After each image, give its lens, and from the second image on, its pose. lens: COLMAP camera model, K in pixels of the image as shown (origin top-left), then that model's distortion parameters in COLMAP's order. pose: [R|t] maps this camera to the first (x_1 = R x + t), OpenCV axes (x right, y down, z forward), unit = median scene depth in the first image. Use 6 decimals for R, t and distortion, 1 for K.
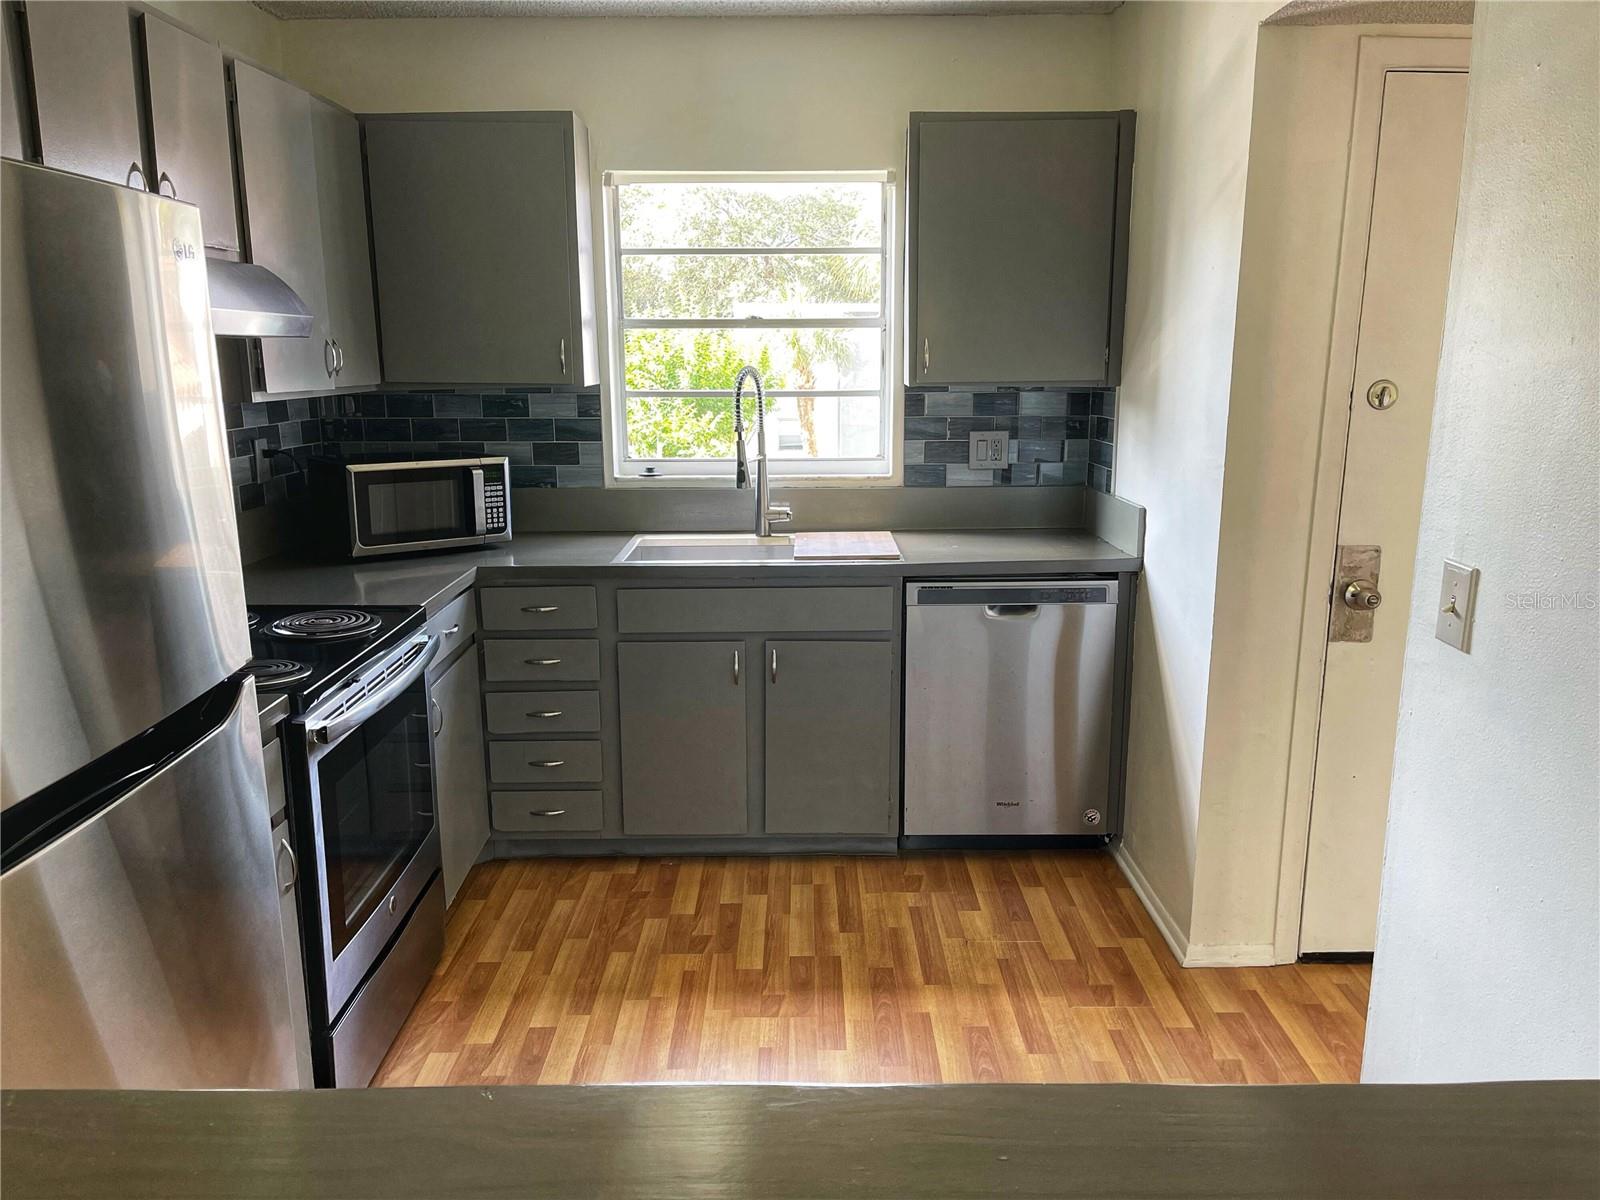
lens RADIAL K [[1193.3, 0, 803.1], [0, 1193.3, 600.1], [0, 0, 1]] dist [0.053582, 0.000455]
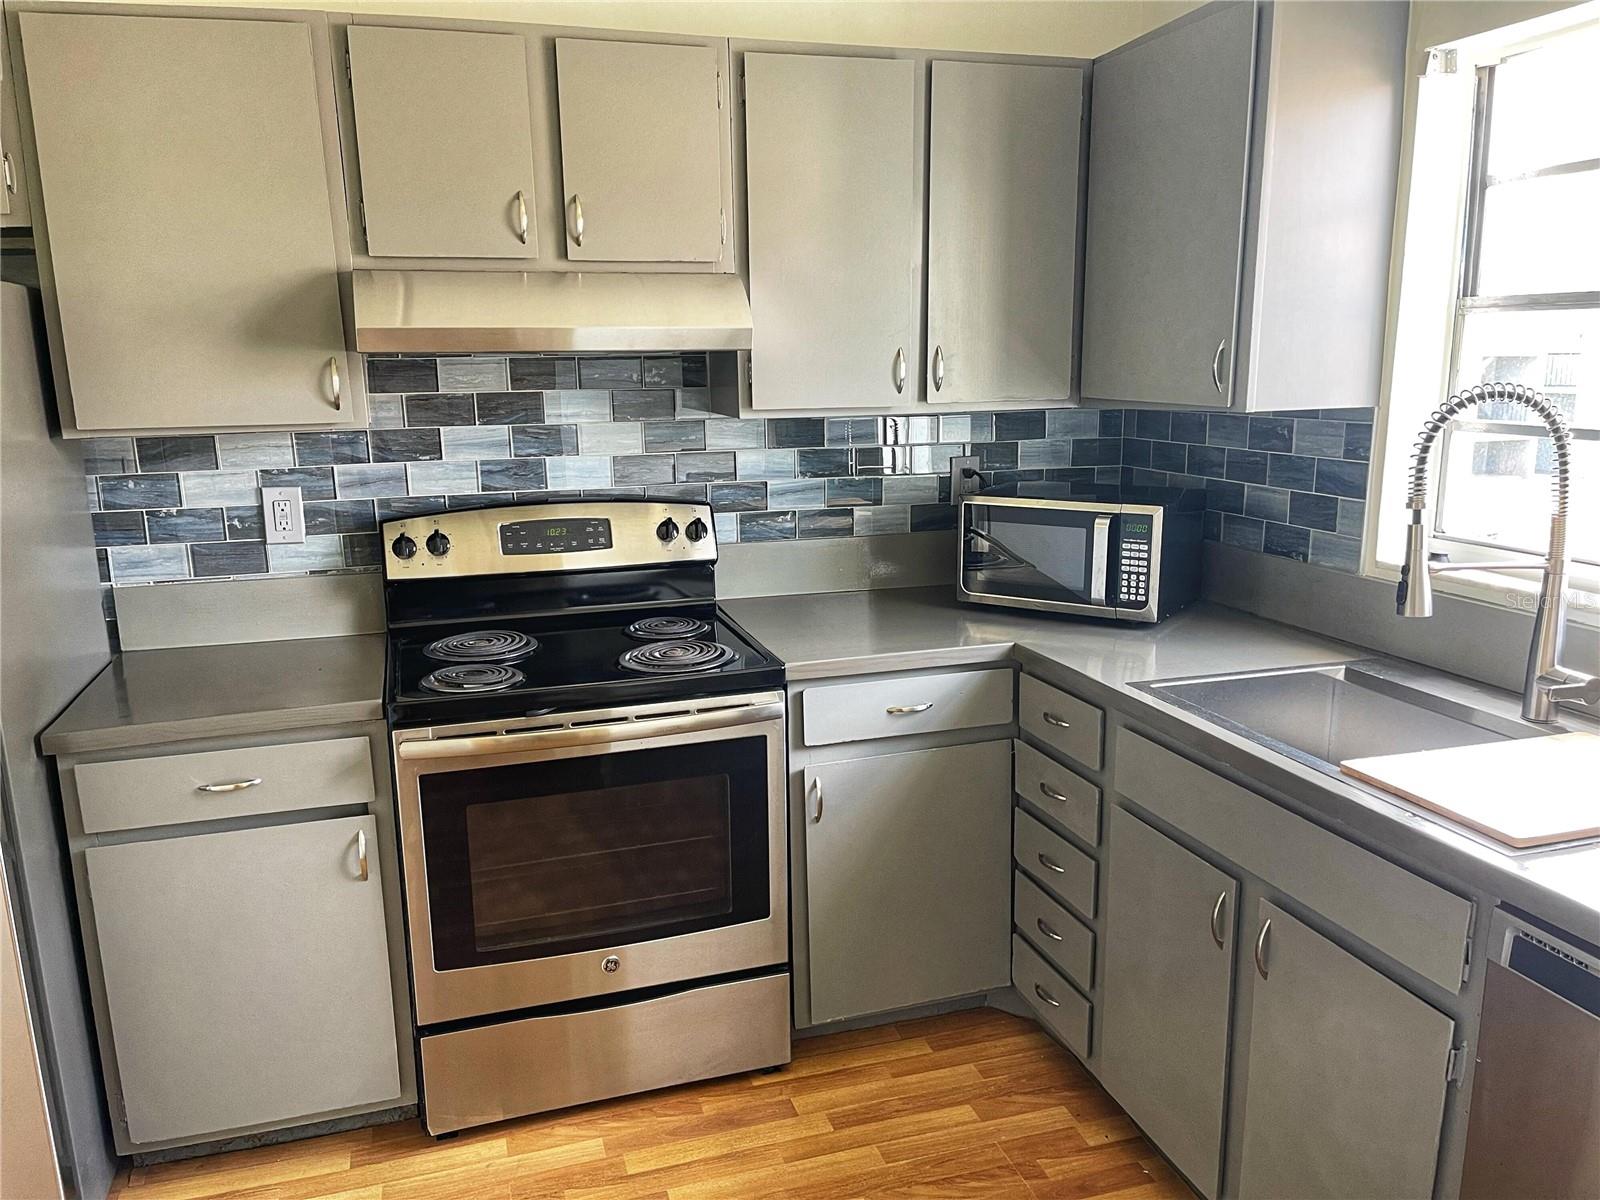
lens RADIAL K [[1193.3, 0, 799.2], [0, 1193.3, 608.9], [0, 0, 1]] dist [0.053582, 0.000455]
pose [[0.296261, 0.188155, -0.936390, 0.369132], [-0.184638, 0.973192, 0.137133, -0.118286], [0.937090, 0.132266, 0.323059, 0.574657]]
